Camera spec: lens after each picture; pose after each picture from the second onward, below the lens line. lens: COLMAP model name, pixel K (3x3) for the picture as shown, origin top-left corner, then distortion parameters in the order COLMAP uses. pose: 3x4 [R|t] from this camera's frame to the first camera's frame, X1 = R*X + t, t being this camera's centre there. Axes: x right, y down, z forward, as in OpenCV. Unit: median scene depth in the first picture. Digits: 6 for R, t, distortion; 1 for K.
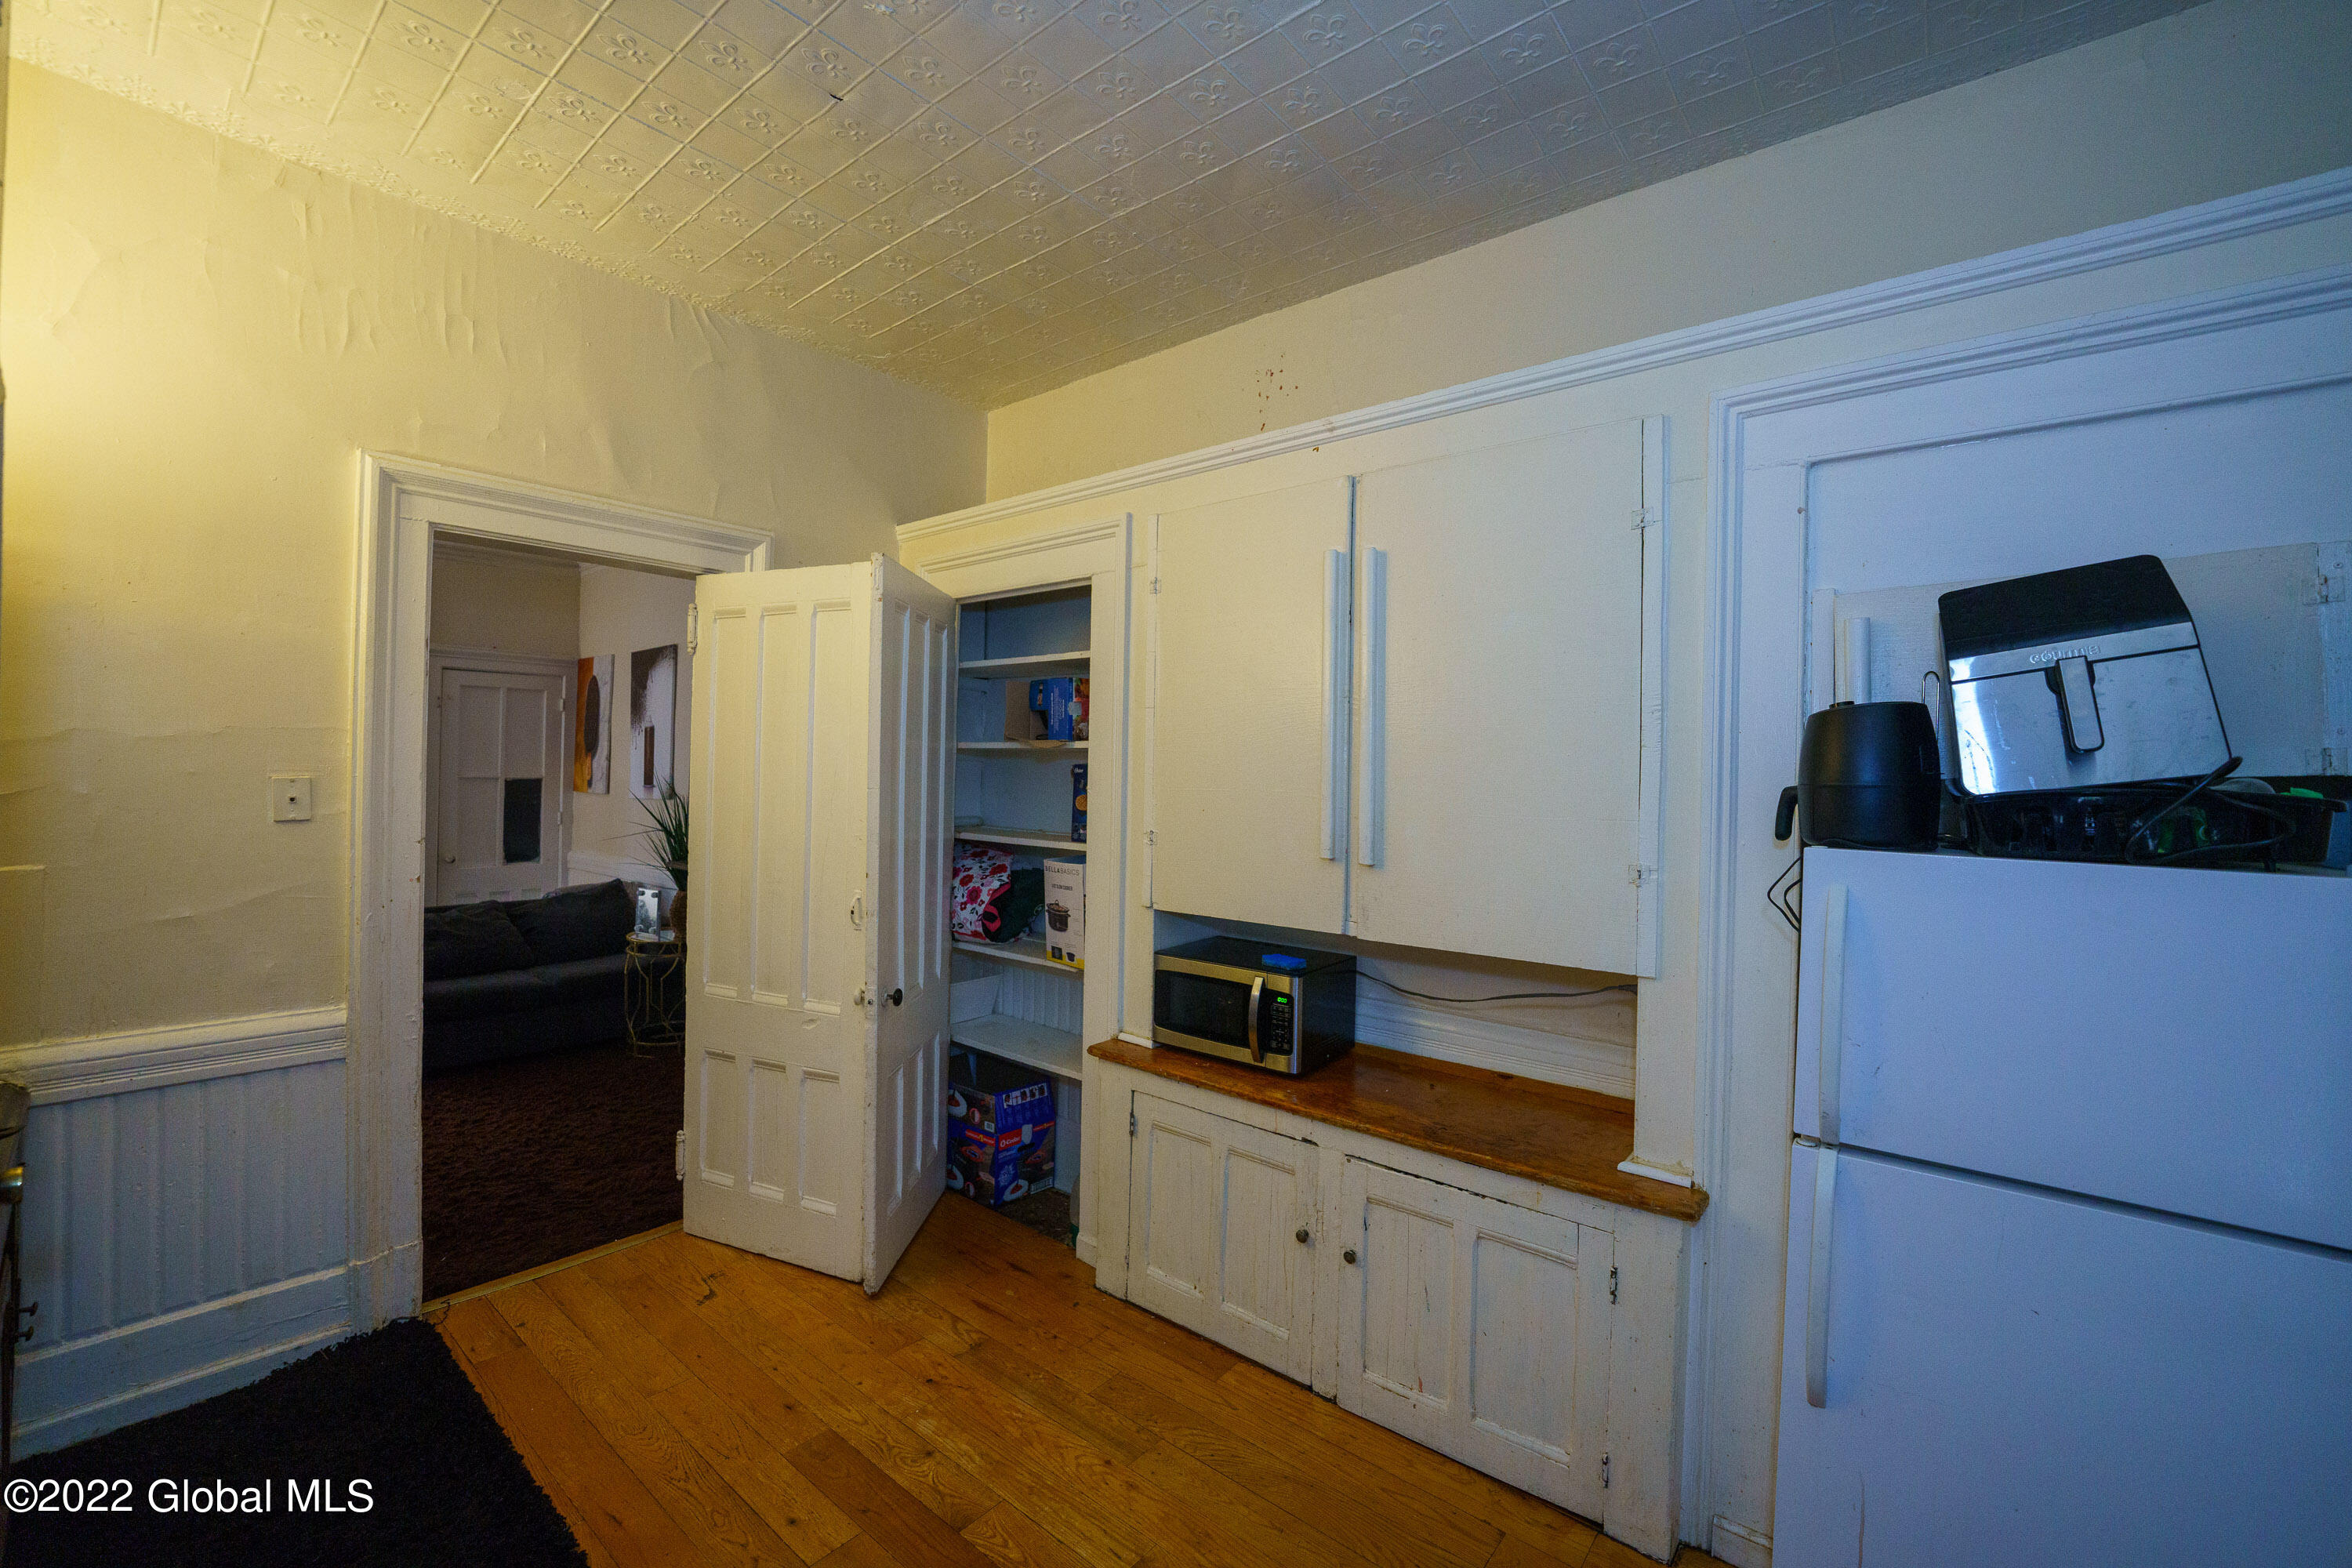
lens RADIAL K [[953.3, 0, 1170.4], [0, 953.3, 777.3], [0, 0, 1]] dist [-0.025561, 0.000809]
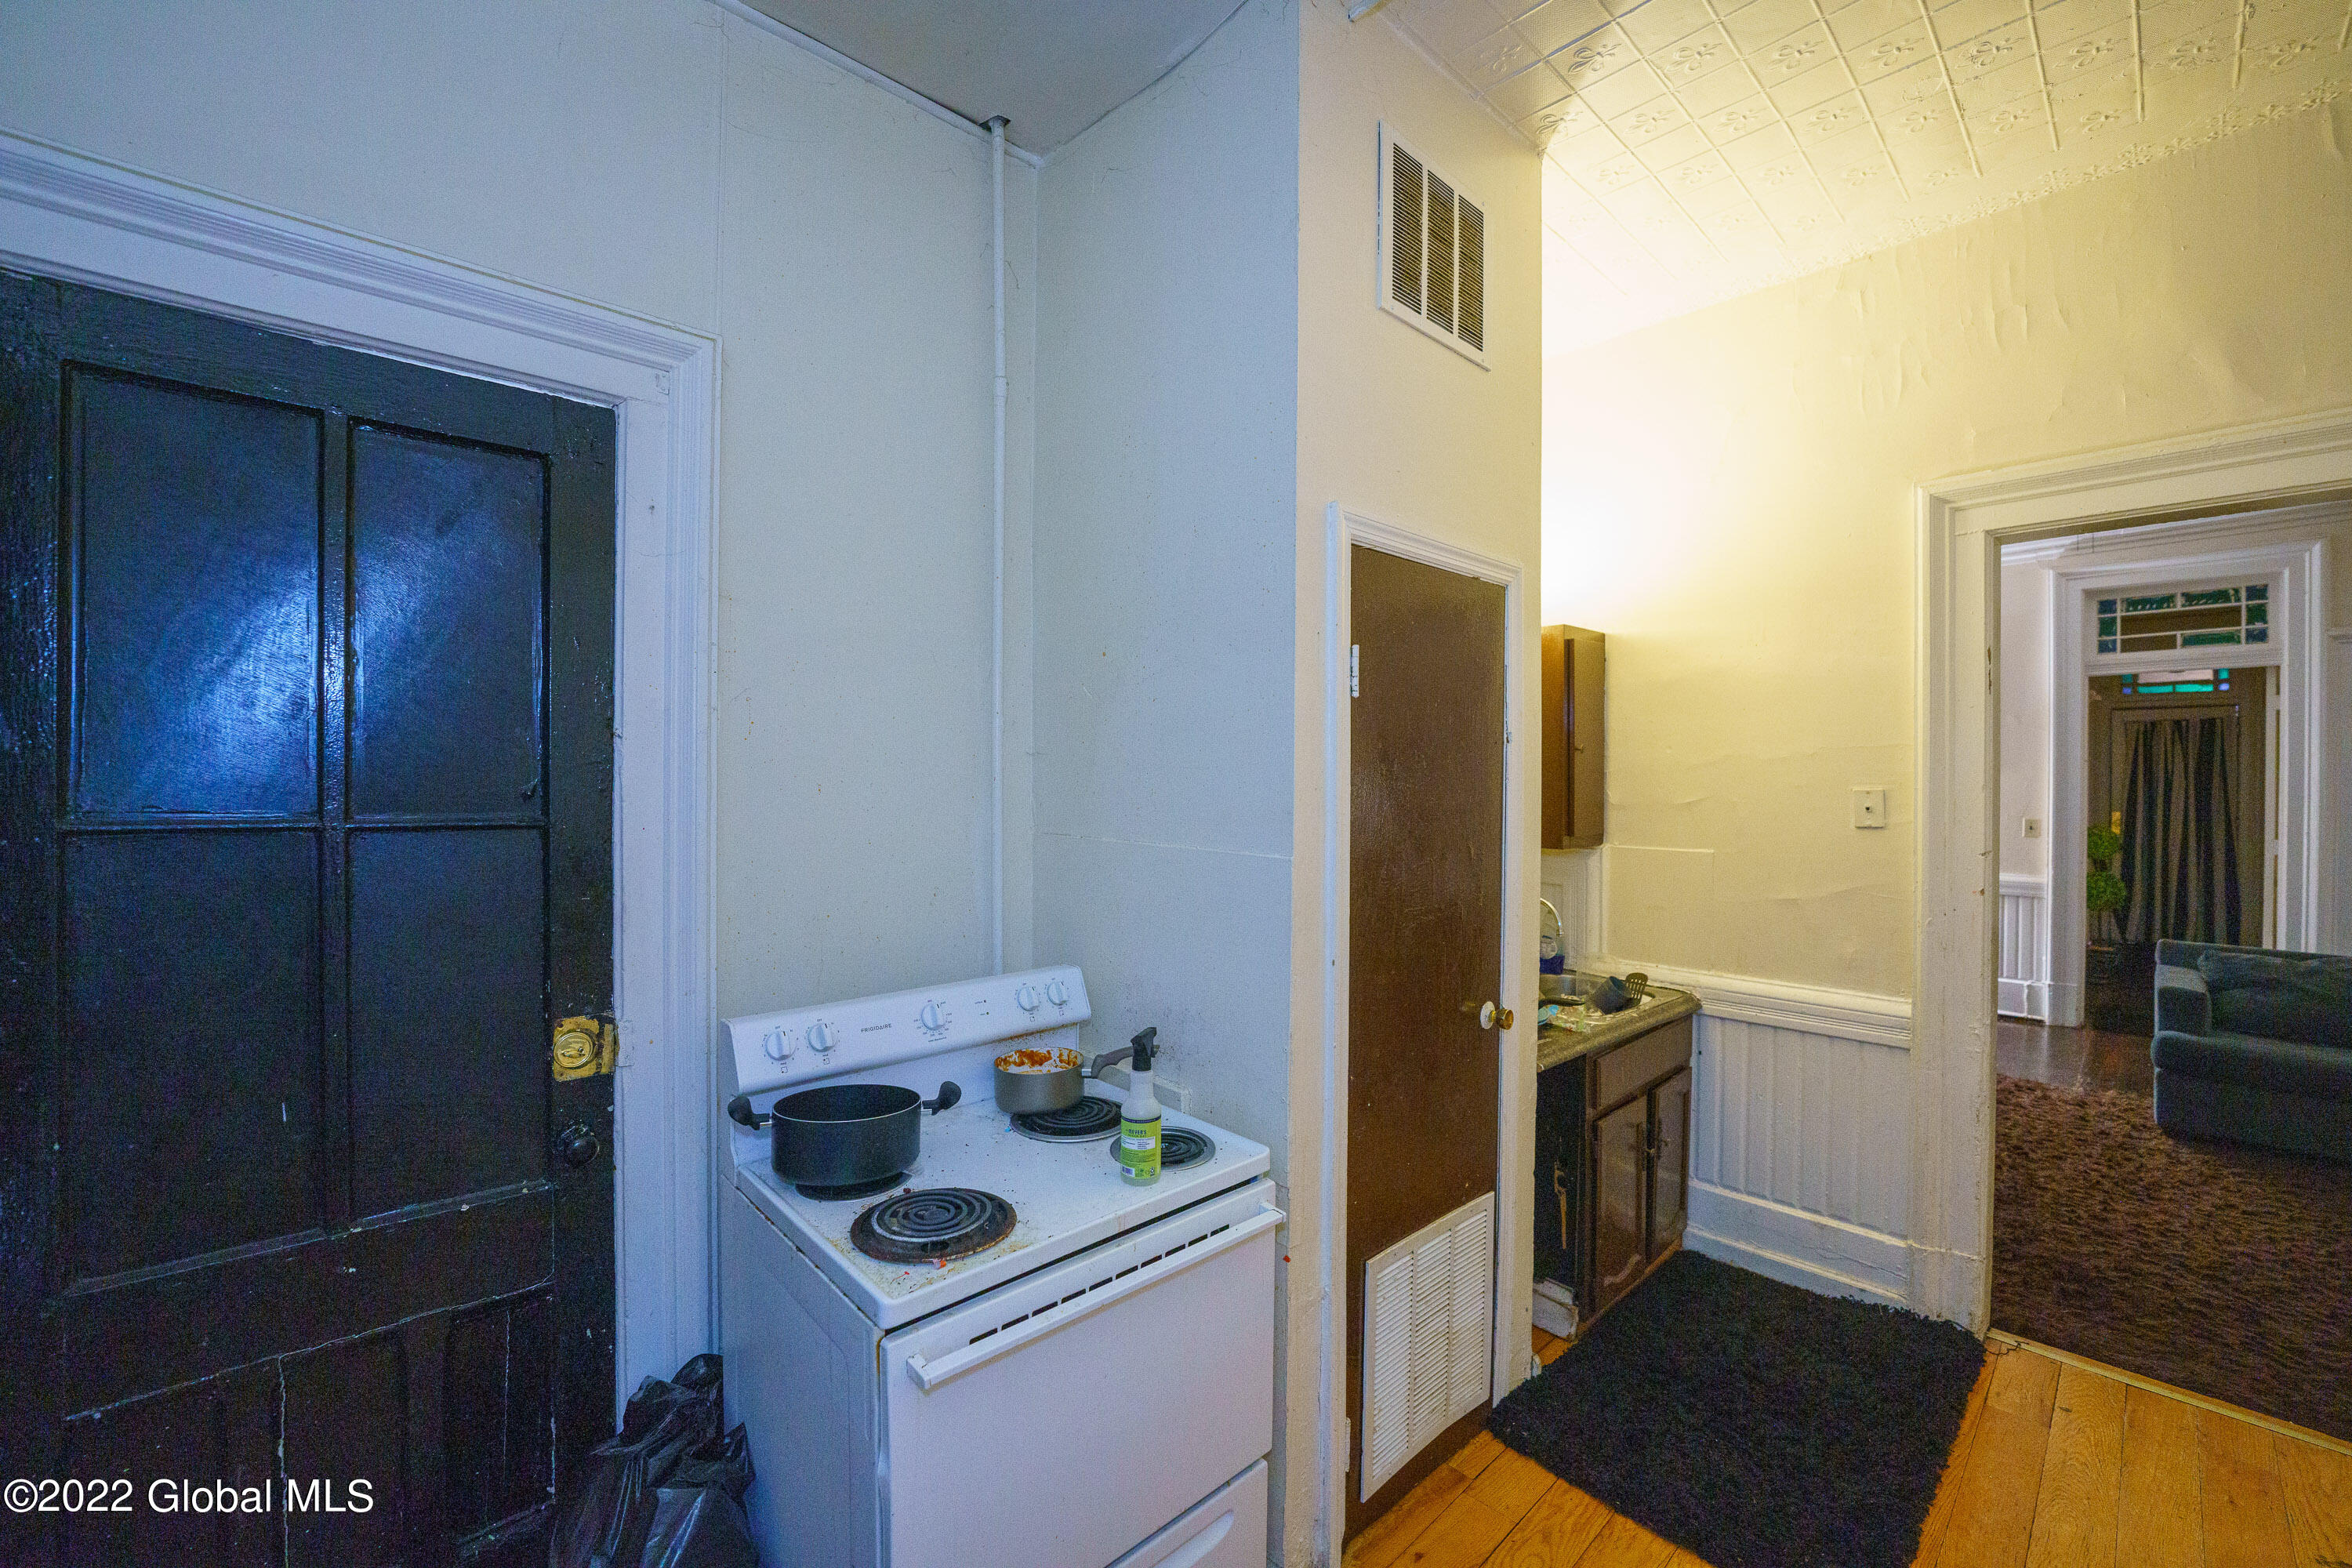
lens RADIAL K [[953.3, 0, 1168.9], [0, 953.3, 780.4], [0, 0, 1]] dist [-0.025561, 0.000809]
pose [[-0.135994, -0.014444, -0.990604, 0.313159], [-0.006159, 0.999887, -0.013734, 0.009767], [0.990691, 0.004234, -0.136067, 0.297287]]
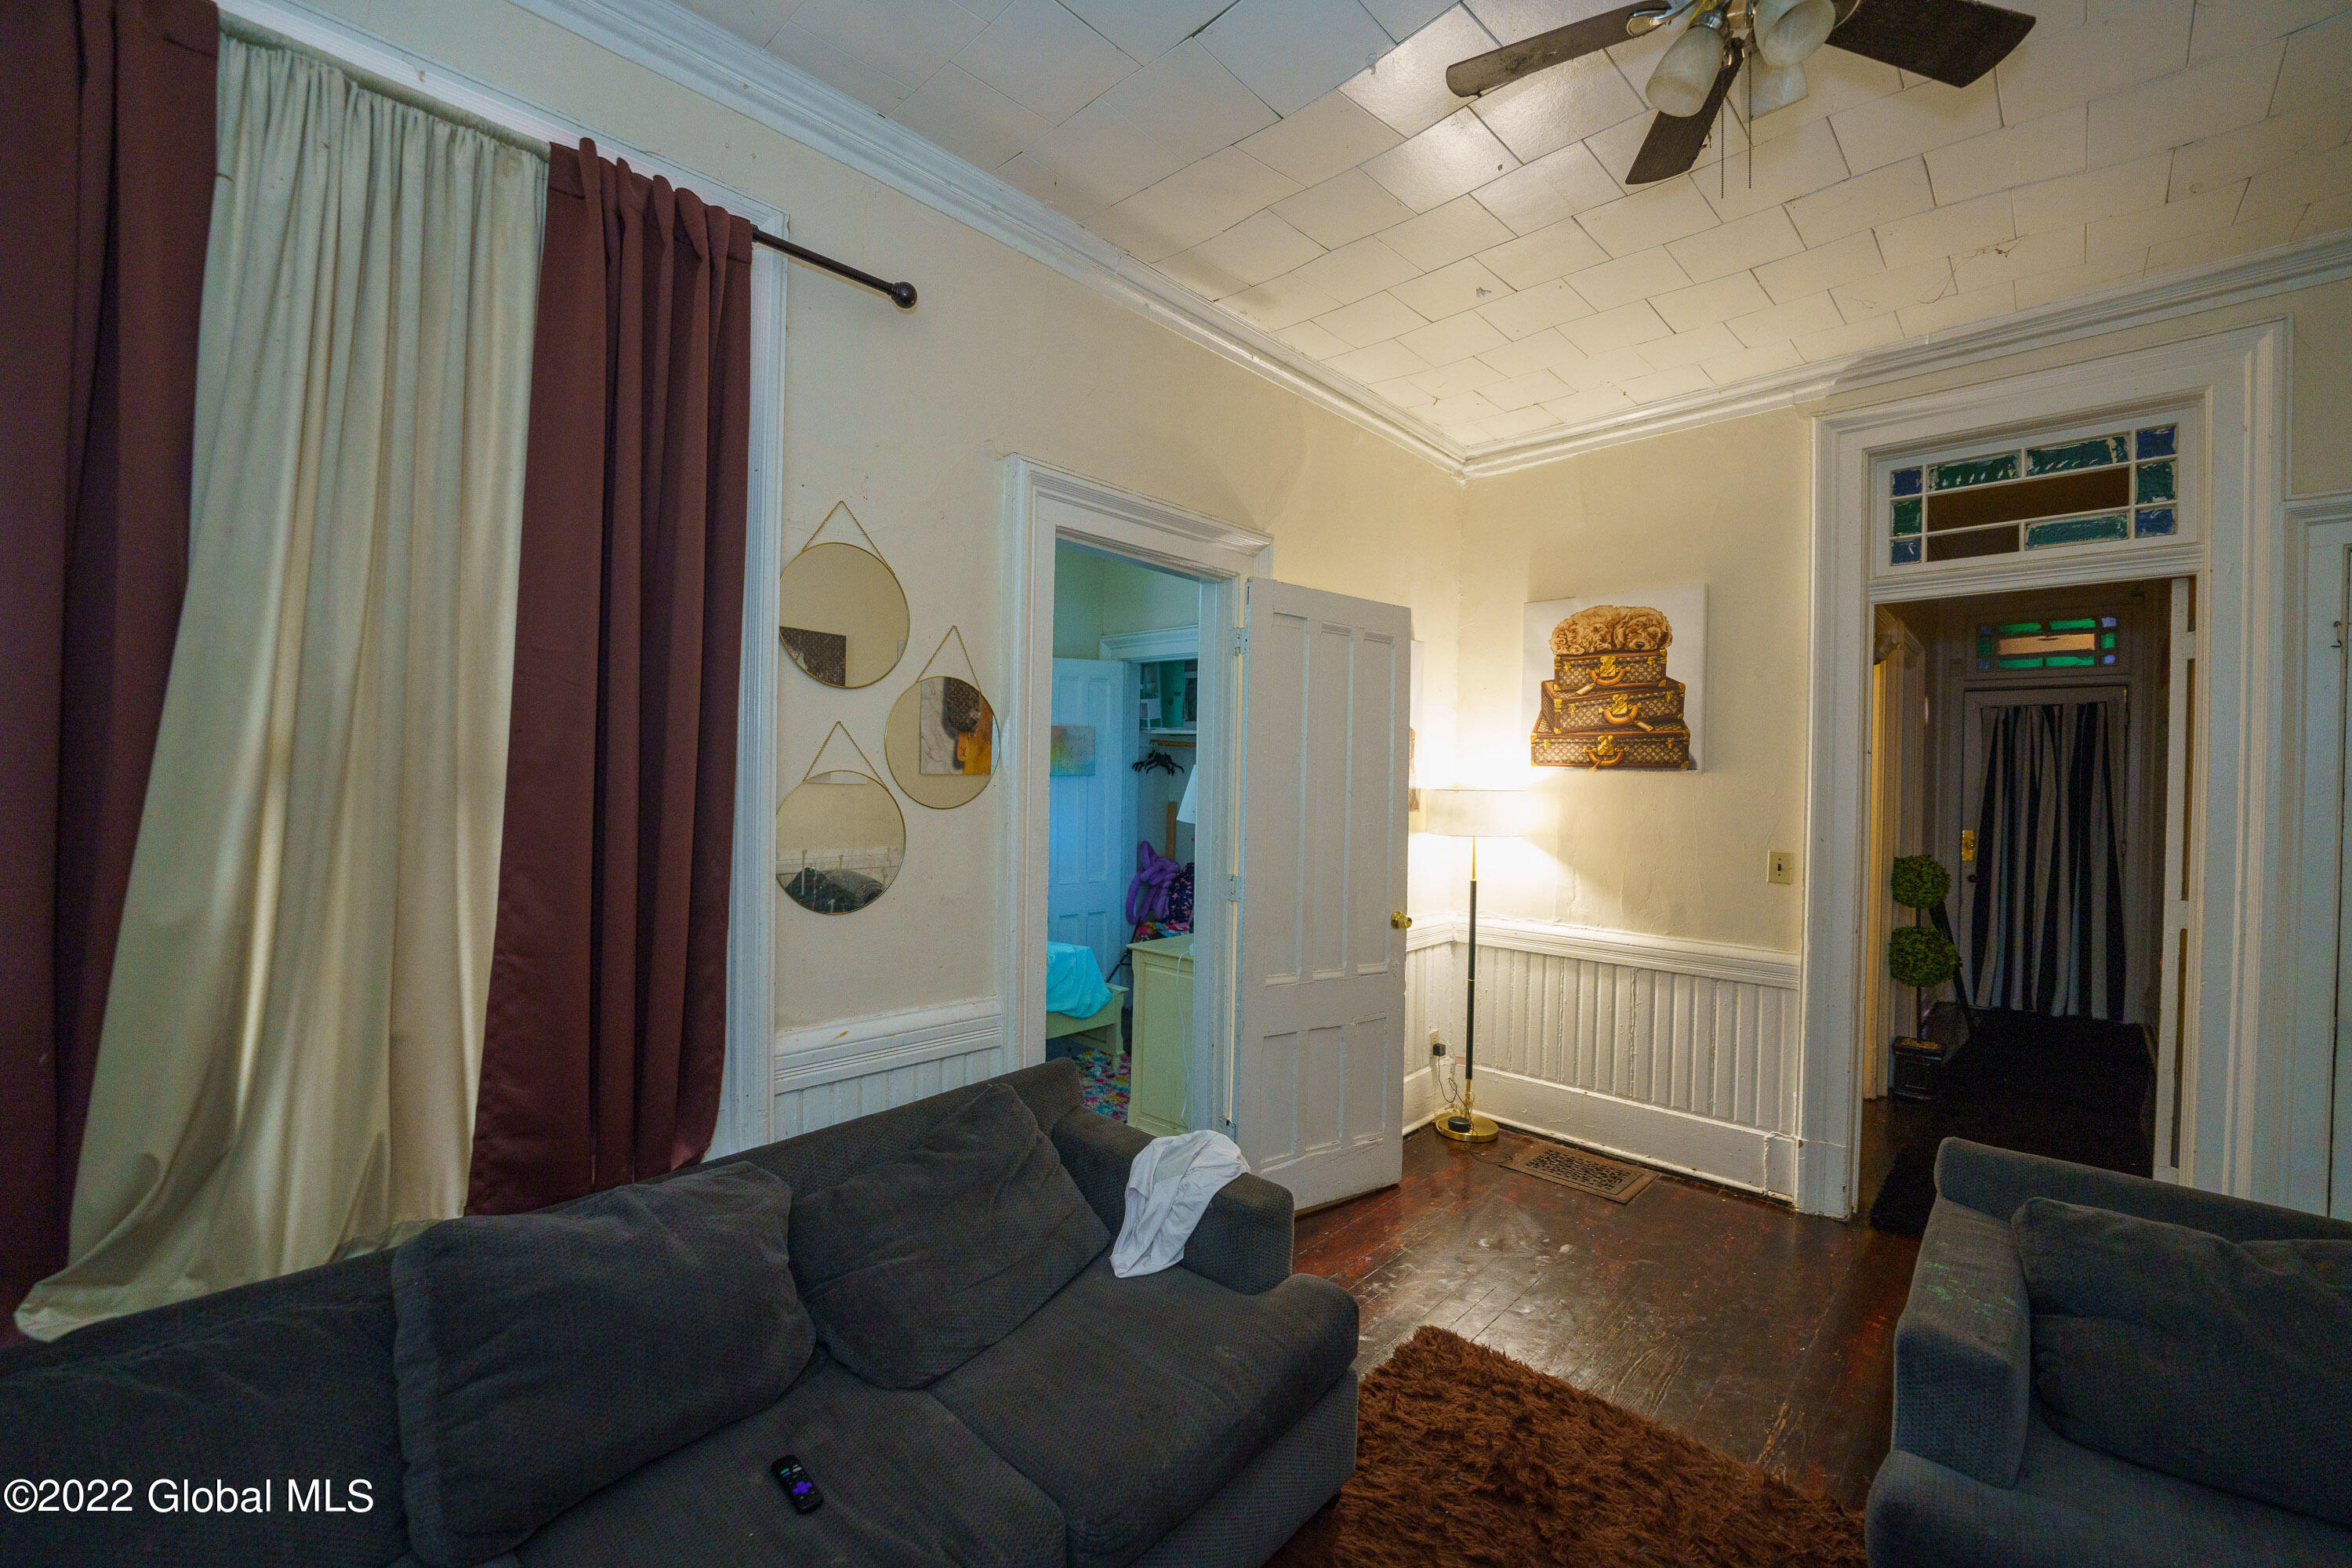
lens RADIAL K [[953.3, 0, 1187.9], [0, 953.3, 779.0], [0, 0, 1]] dist [-0.025561, 0.000809]
pose [[-0.069453, -0.011918, -0.997514, -0.200394], [-0.017779, 0.999785, -0.010707, -0.000741], [0.997427, 0.016991, -0.069650, 0.755905]]
